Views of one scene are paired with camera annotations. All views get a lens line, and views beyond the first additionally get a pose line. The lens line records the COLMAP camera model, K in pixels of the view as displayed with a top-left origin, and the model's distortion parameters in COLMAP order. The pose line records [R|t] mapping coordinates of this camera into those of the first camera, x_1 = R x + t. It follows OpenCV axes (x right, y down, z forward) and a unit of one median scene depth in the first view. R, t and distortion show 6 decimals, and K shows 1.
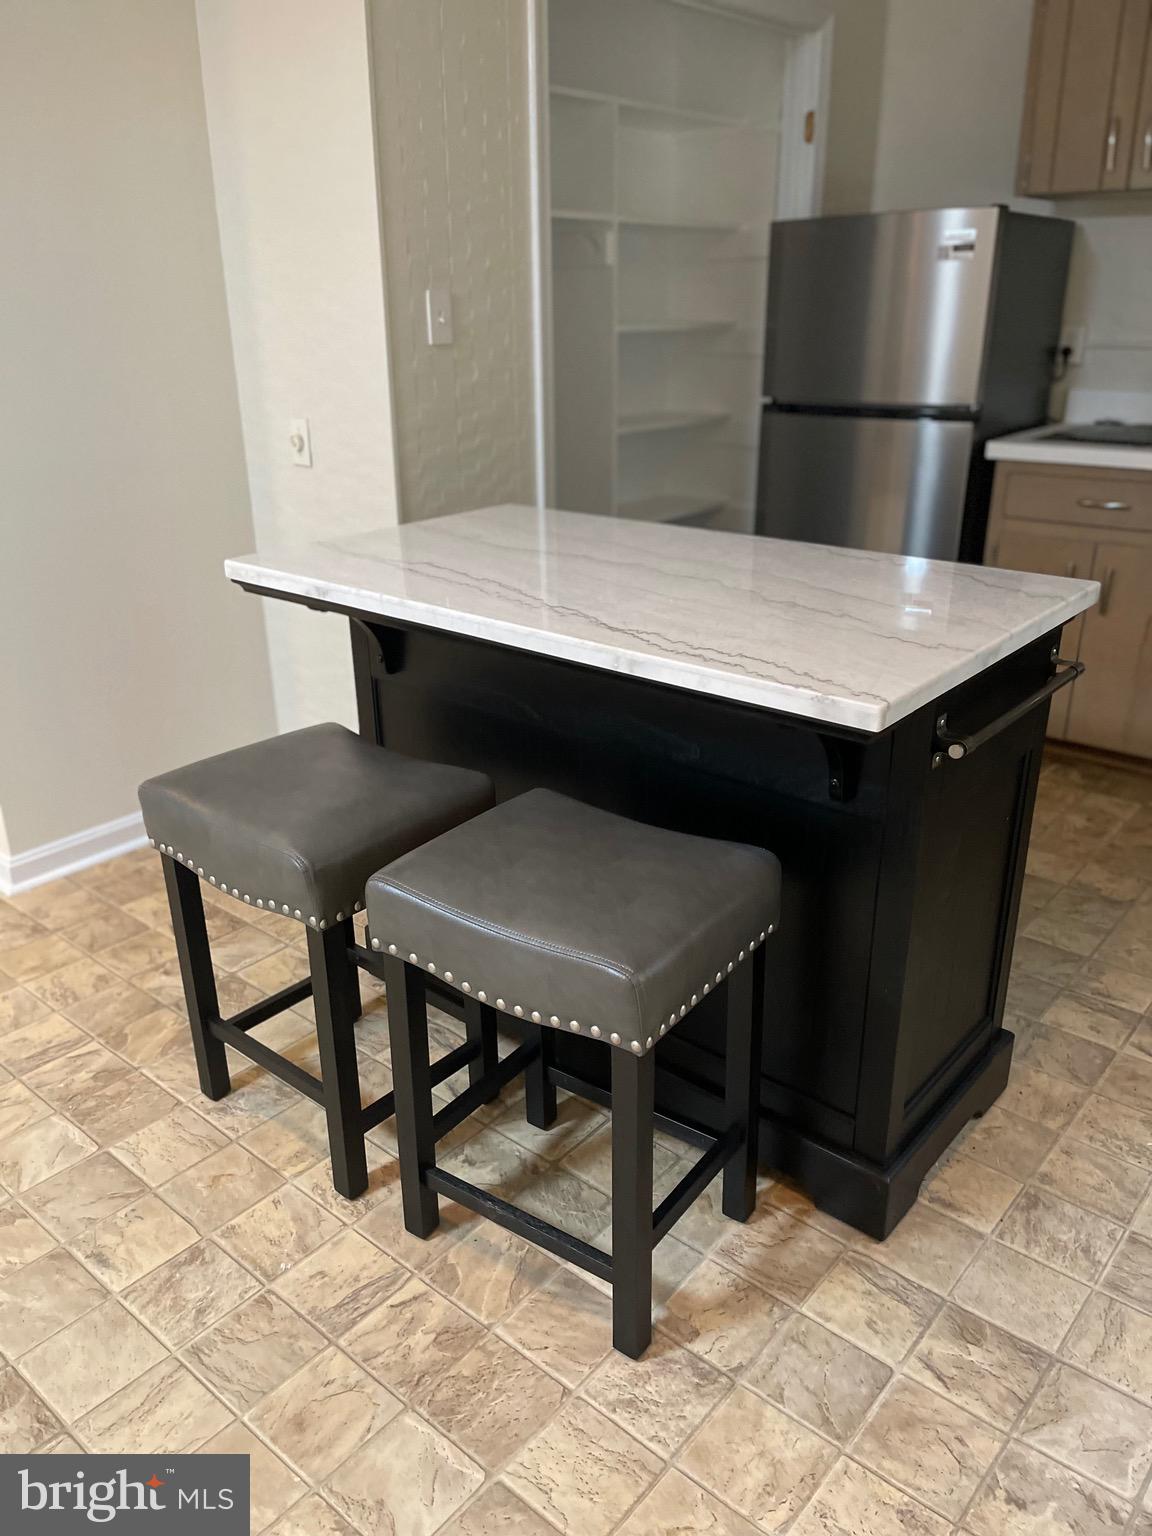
lens RADIAL K [[1146.8, 0, 576.0], [0, 1146.8, 768.0], [0, 0, 1]] dist [-0.000465, -0.000018]
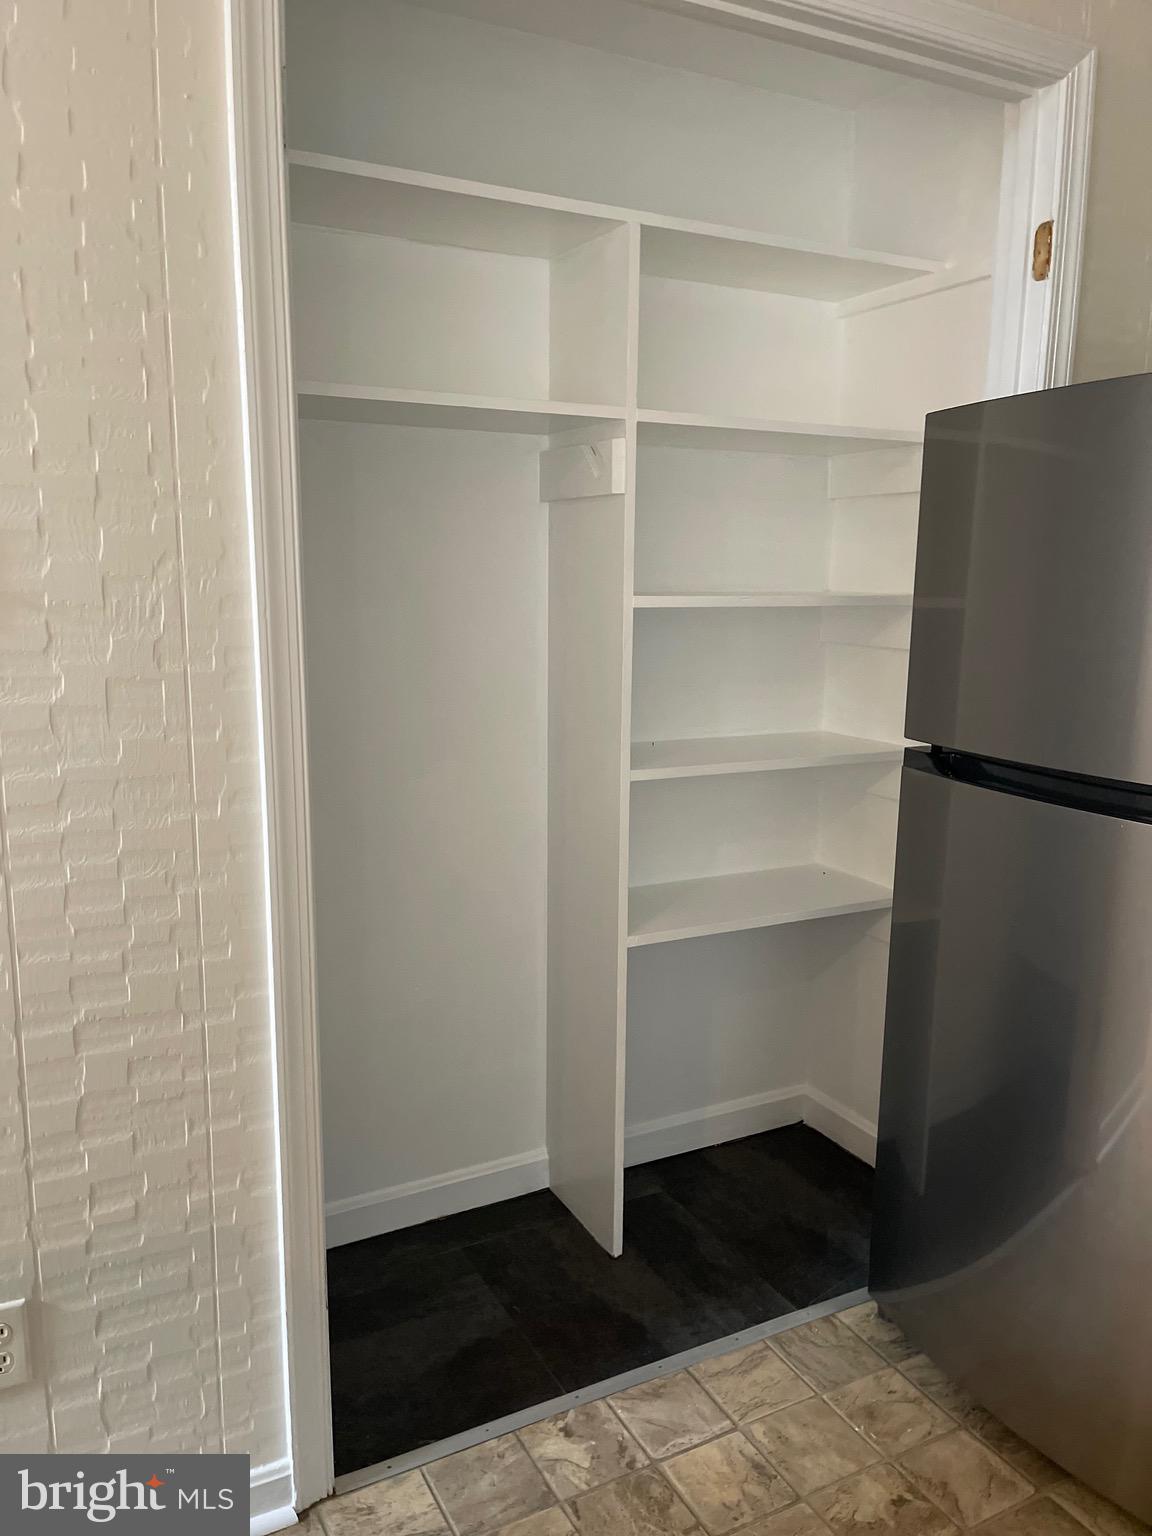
lens RADIAL K [[1146.8, 0, 576.0], [0, 1146.8, 768.0], [0, 0, 1]] dist [-0.000465, -0.000018]
pose [[0.922462, 0.085801, -0.376434, 0.229873], [-0.165475, 0.968766, -0.184688, -0.204506], [0.348830, 0.232658, 0.907848, 0.519532]]
